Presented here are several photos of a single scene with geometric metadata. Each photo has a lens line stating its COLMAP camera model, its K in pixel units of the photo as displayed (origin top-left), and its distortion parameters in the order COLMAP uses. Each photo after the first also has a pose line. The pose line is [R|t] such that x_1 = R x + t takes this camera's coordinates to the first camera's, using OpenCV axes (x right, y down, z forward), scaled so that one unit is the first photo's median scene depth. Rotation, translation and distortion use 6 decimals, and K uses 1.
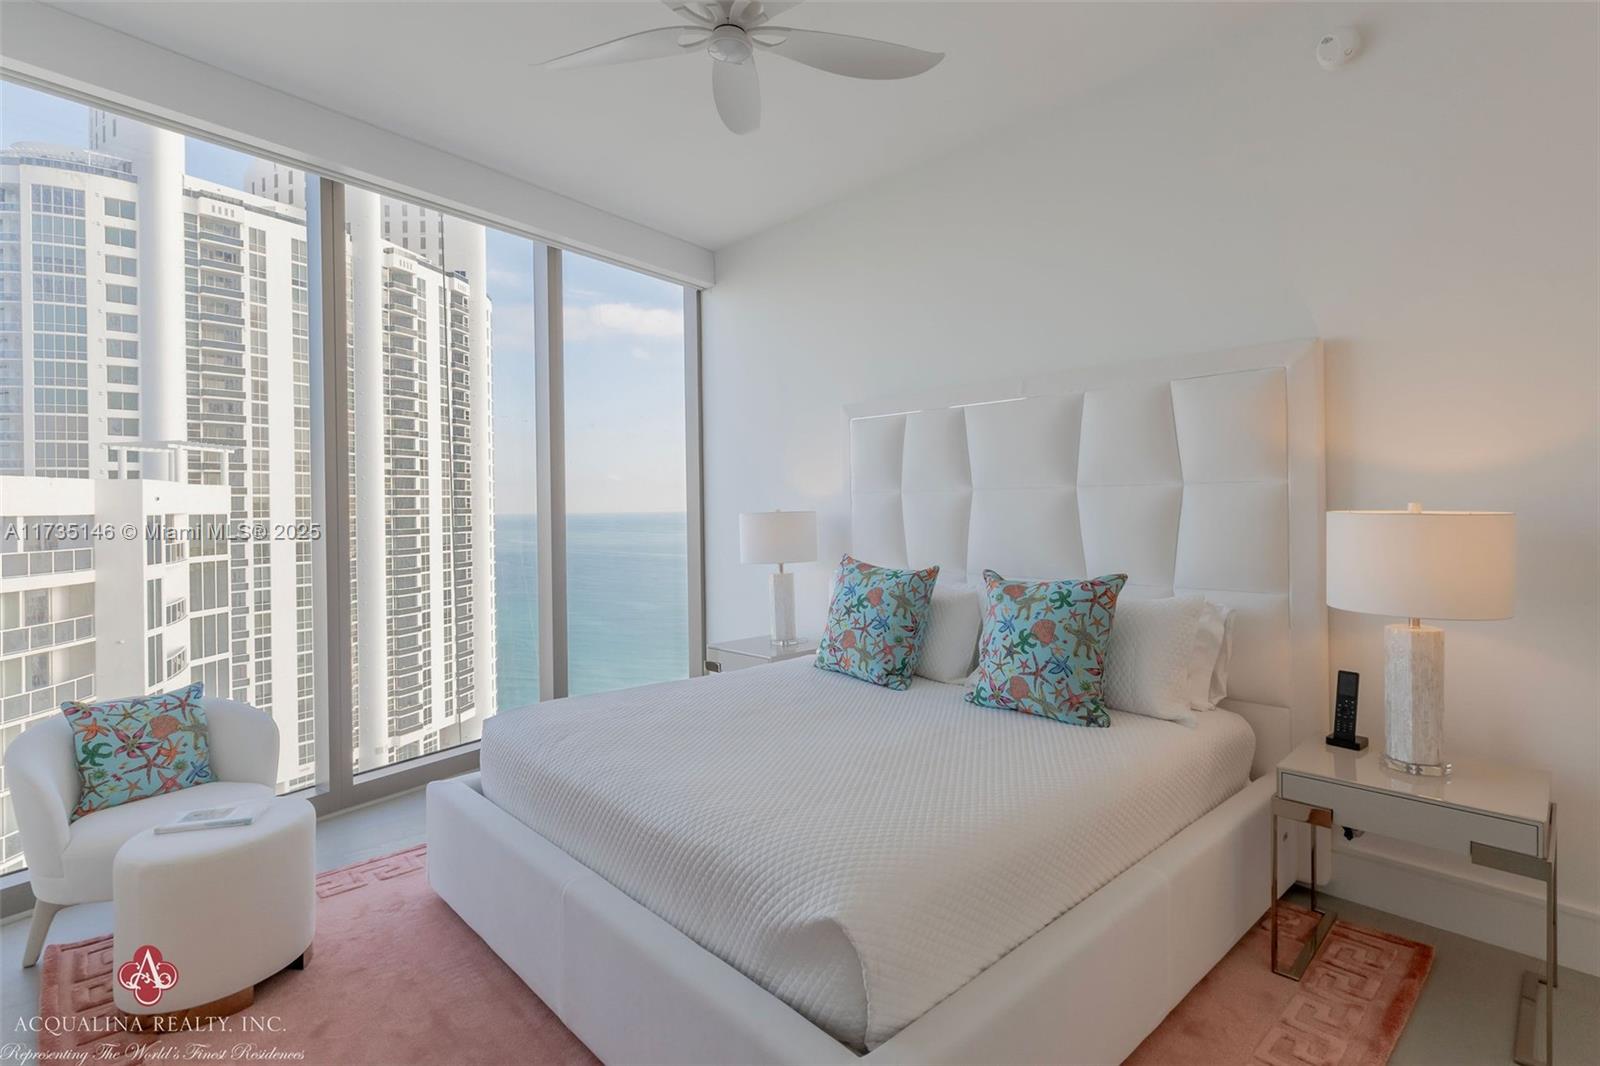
lens RADIAL K [[787.8, 0, 803.1], [0, 787.8, 510.8], [0, 0, 1]] dist [0.001634, 0.000176]
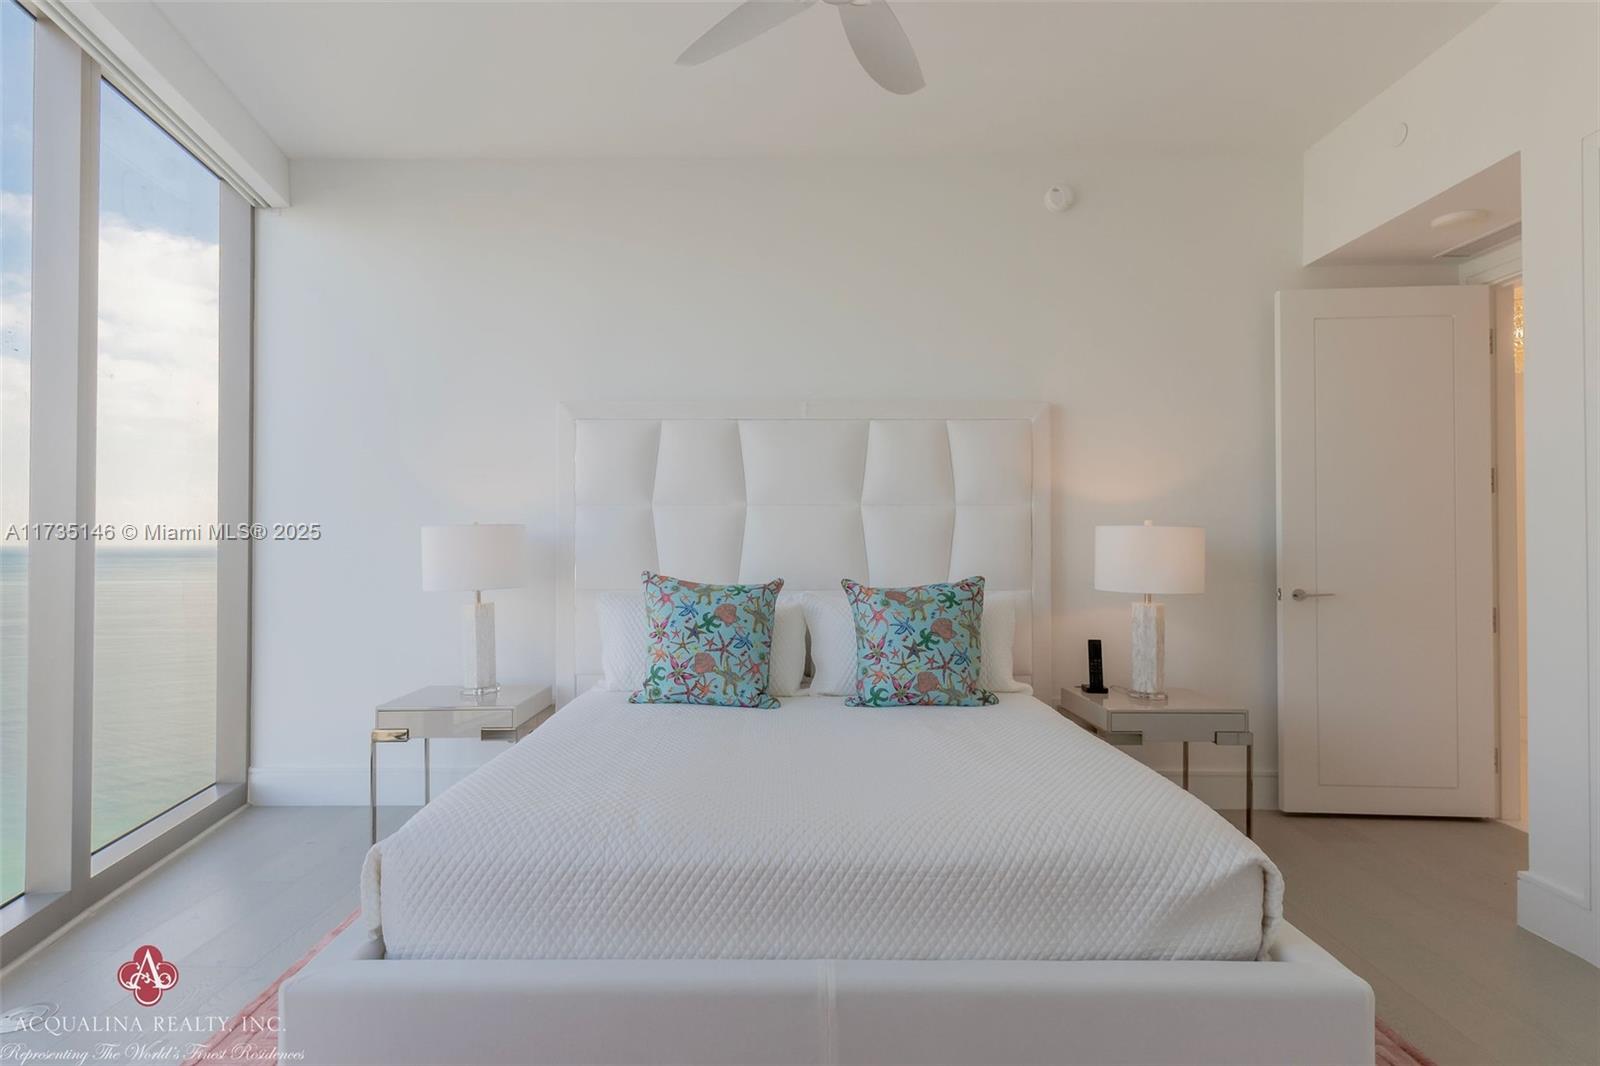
lens RADIAL K [[804.3, 0, 800.0], [0, 804.3, 533.0], [0, 0, 1]] dist [0.004753, 0.000650]
pose [[0.686815, 0.018436, 0.726599, -0.633678], [-0.004857, 0.999772, -0.020776, 0.039090], [-0.726816, 0.010740, 0.686748, 0.339114]]
